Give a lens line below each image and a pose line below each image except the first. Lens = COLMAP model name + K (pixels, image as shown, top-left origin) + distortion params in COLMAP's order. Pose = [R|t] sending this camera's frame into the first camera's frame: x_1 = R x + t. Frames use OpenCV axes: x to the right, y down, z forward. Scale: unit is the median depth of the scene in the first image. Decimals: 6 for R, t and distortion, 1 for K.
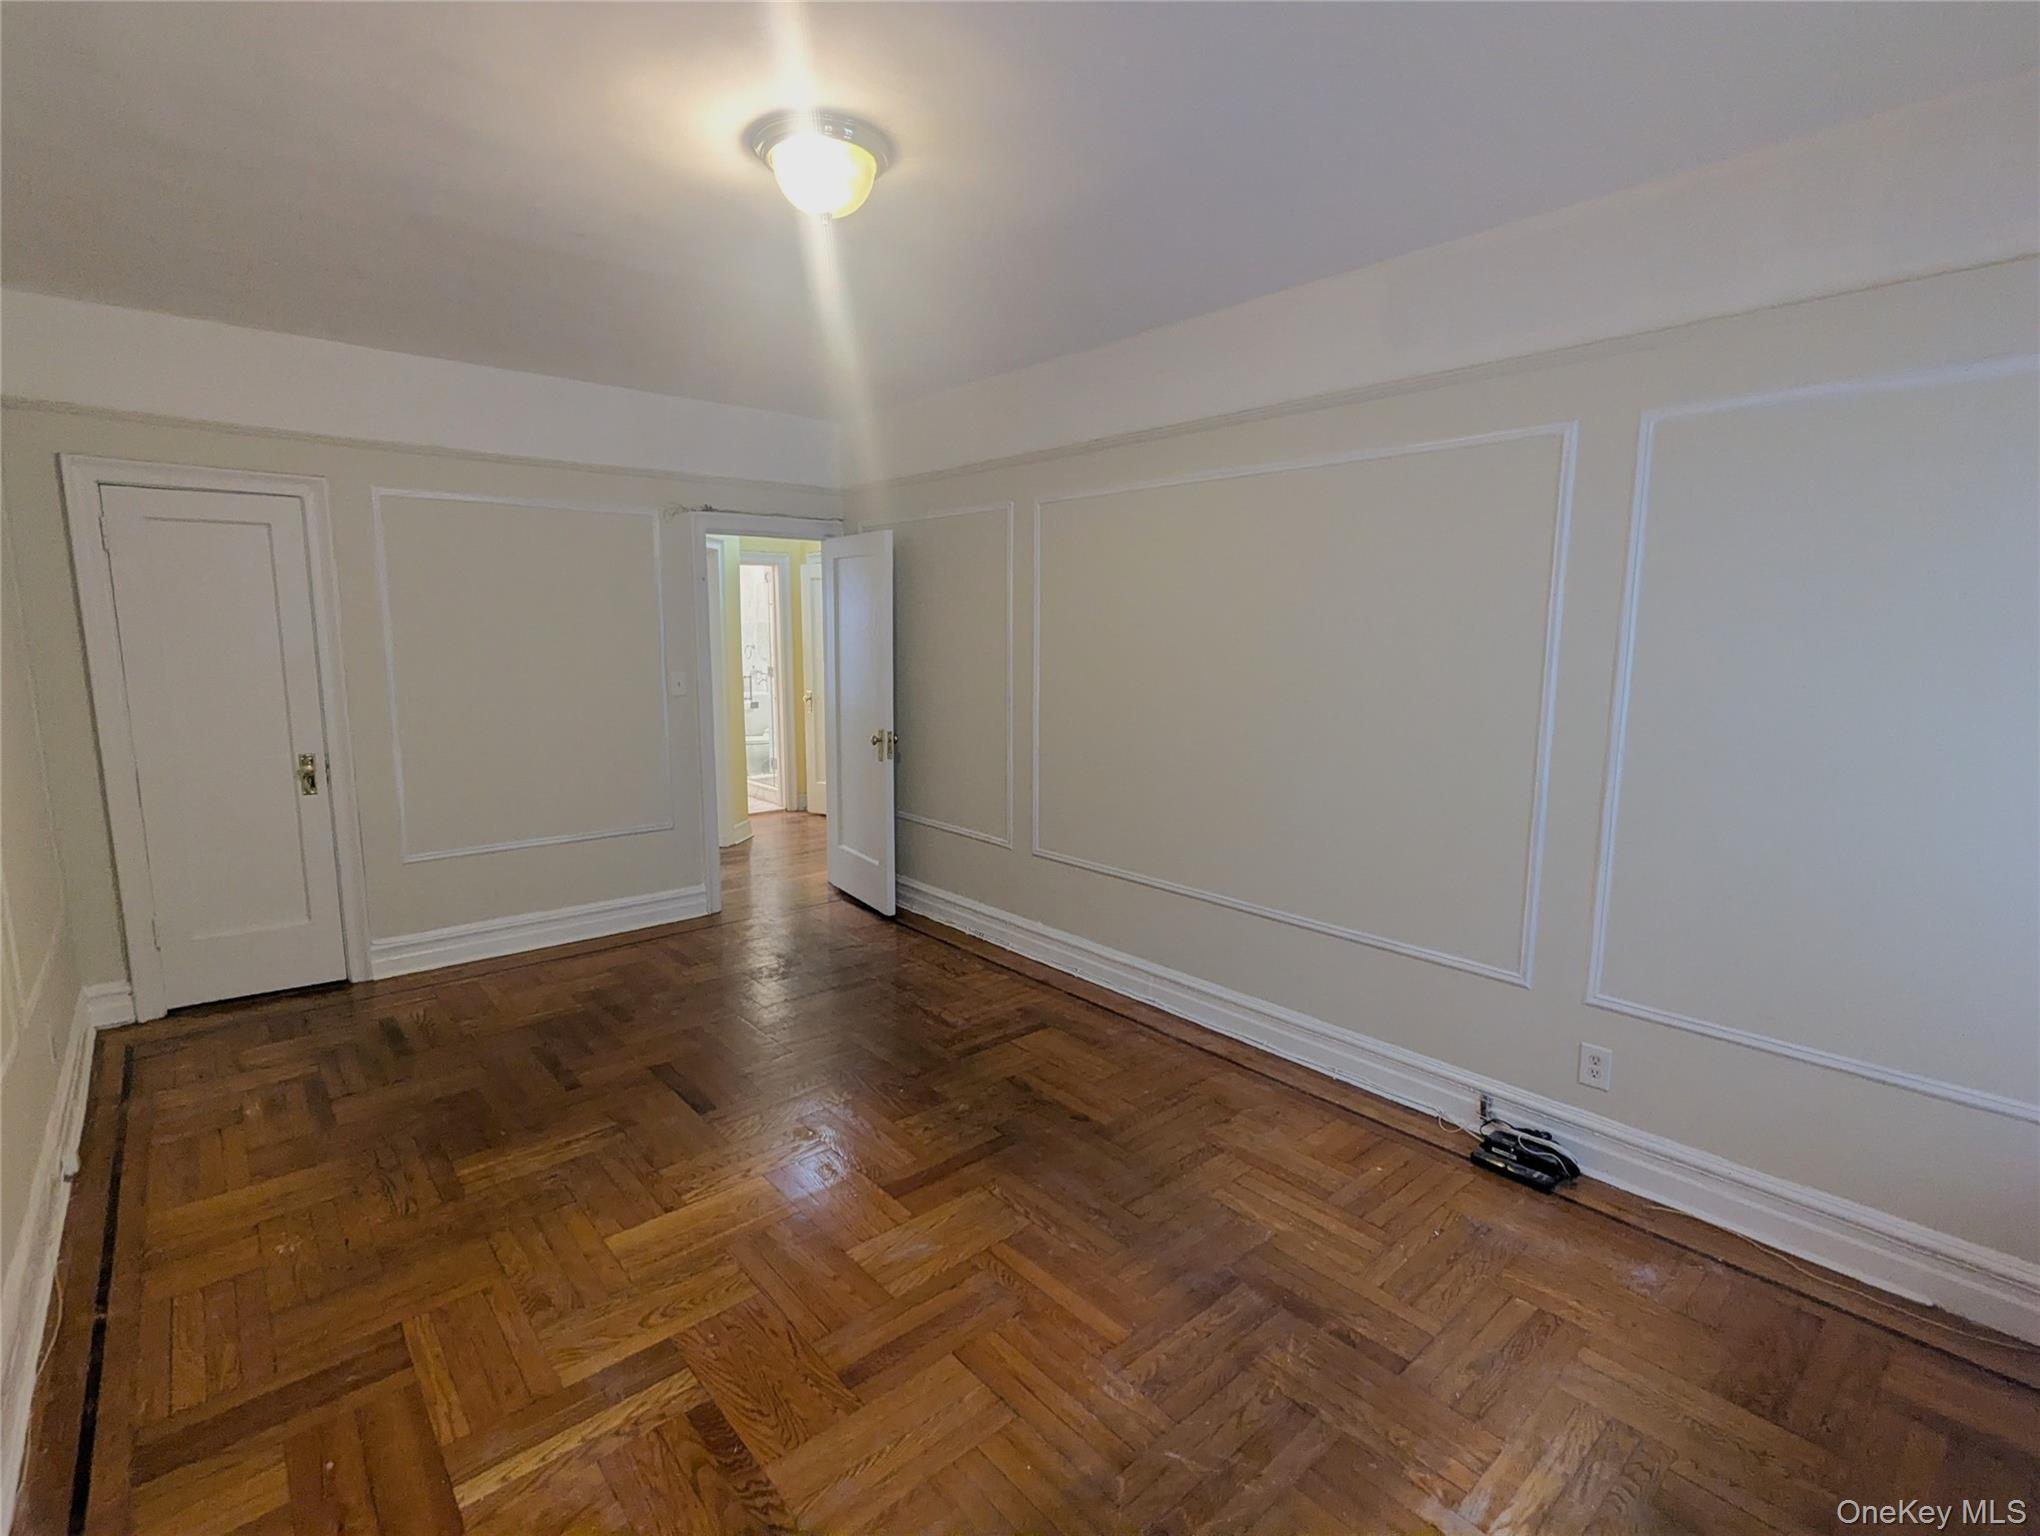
lens RADIAL K [[972.7, 0, 1020.0], [0, 972.7, 768.0], [0, 0, 1]] dist [-0.000609, 0.000457]
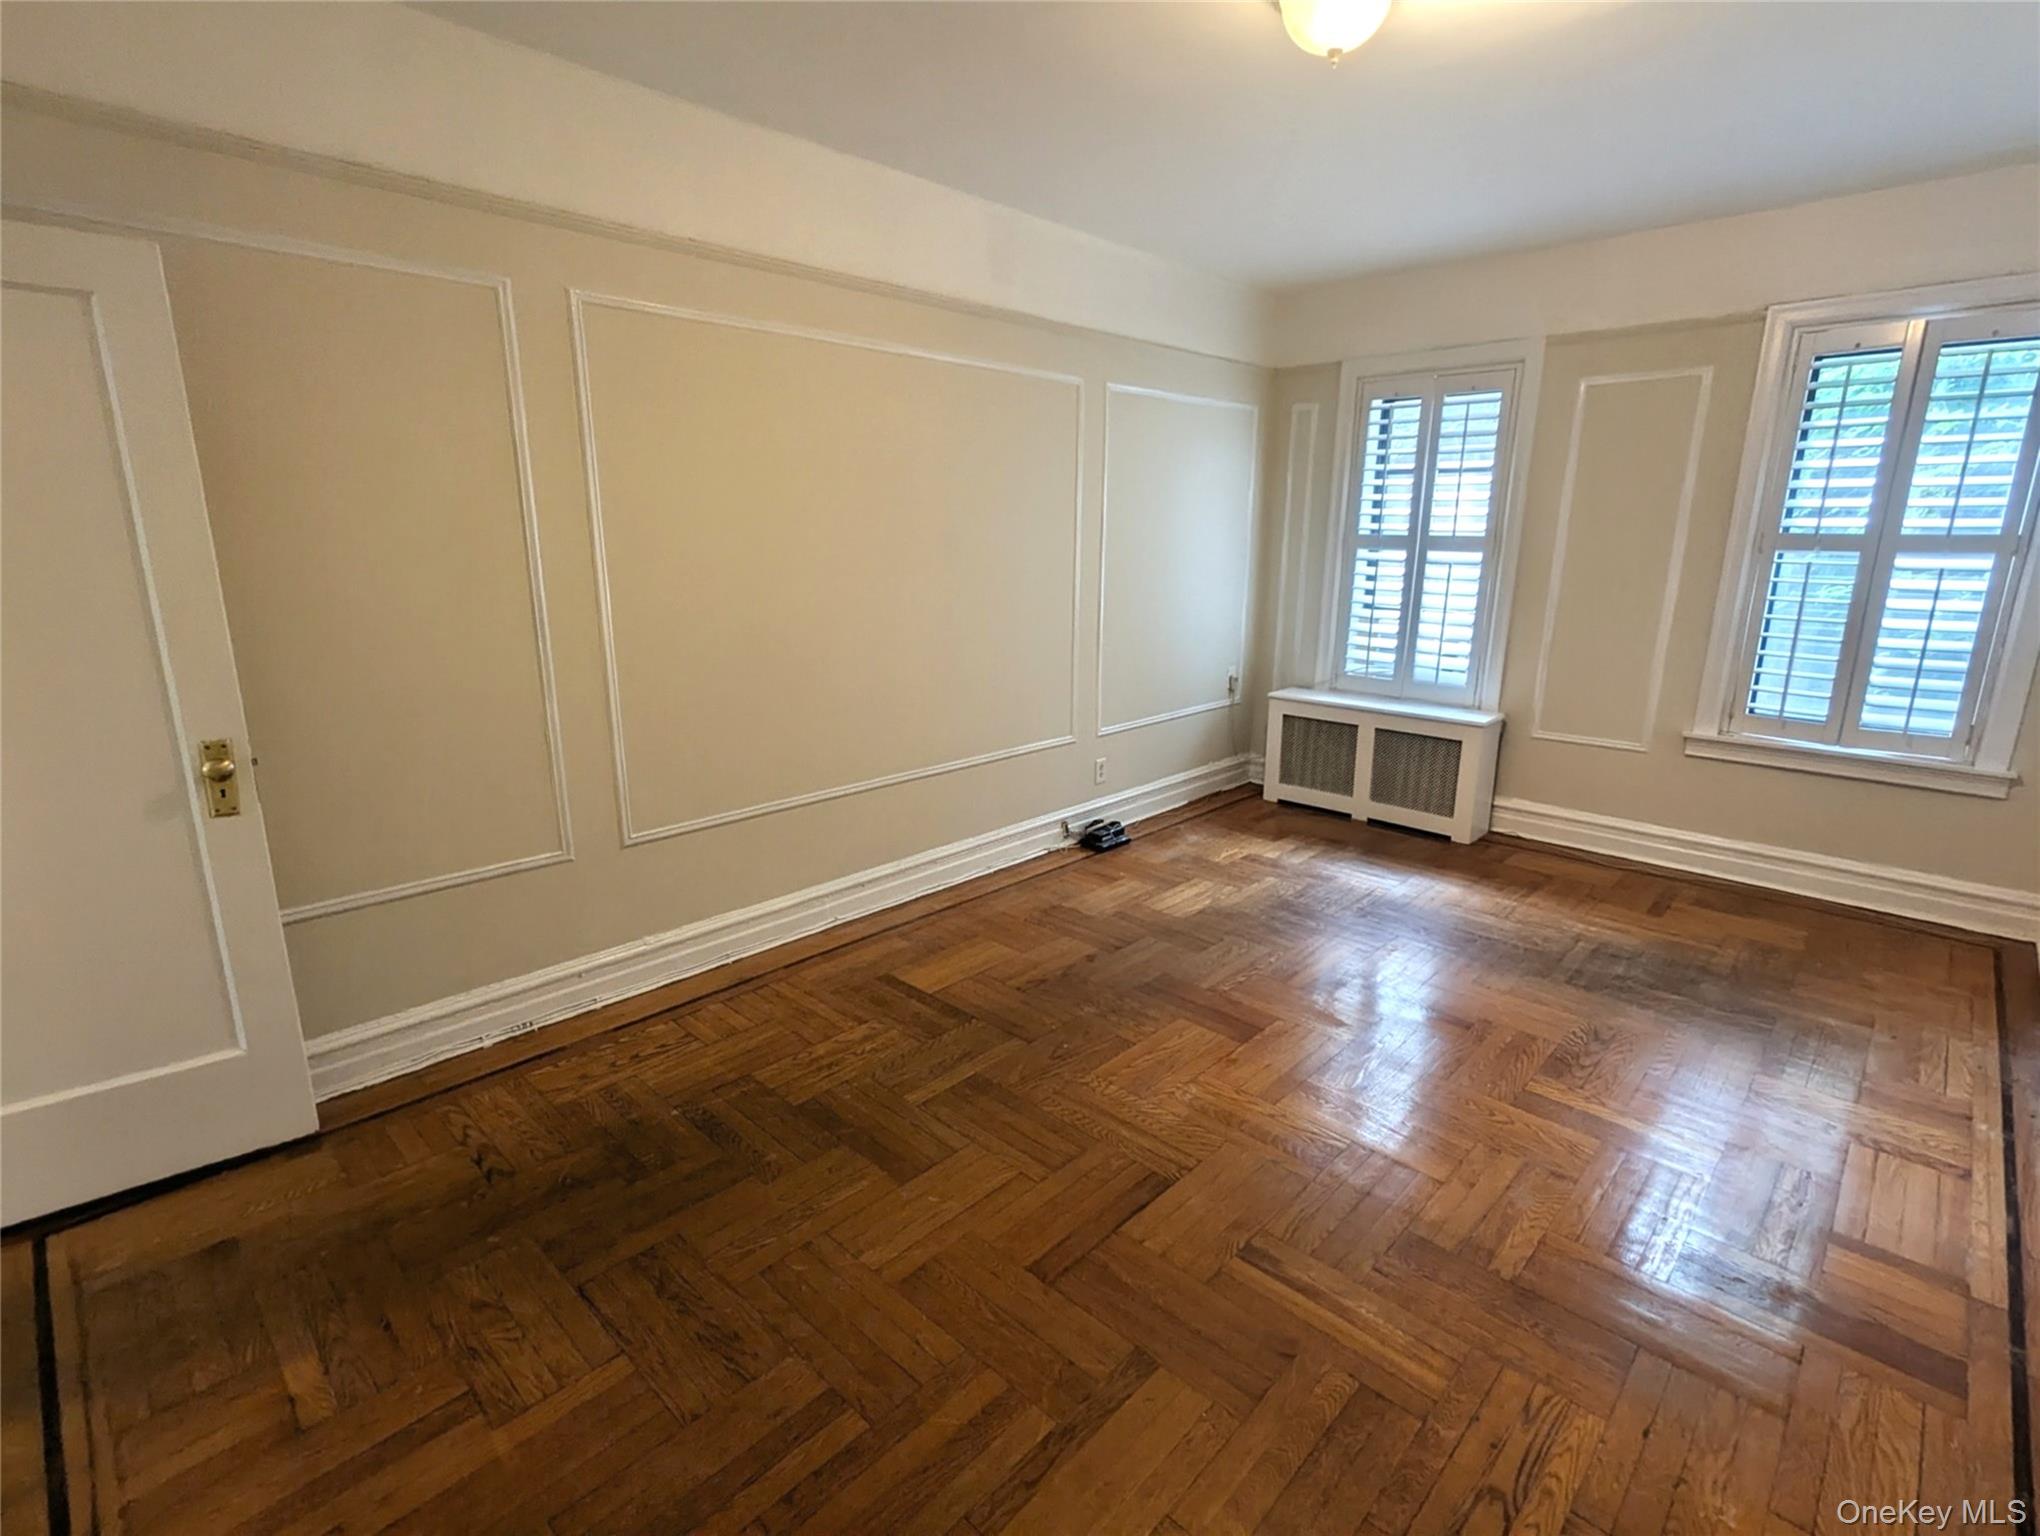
lens RADIAL K [[1047.9, 0, 912.1], [0, 1047.9, 800.4], [0, 0, 1]] dist [0.001128, 0.000161]
pose [[-0.079461, -0.257594, 0.962980, -1.002078], [0.137725, 0.953933, 0.266539, -0.157434], [-0.987278, 0.153806, -0.040323, 1.184390]]
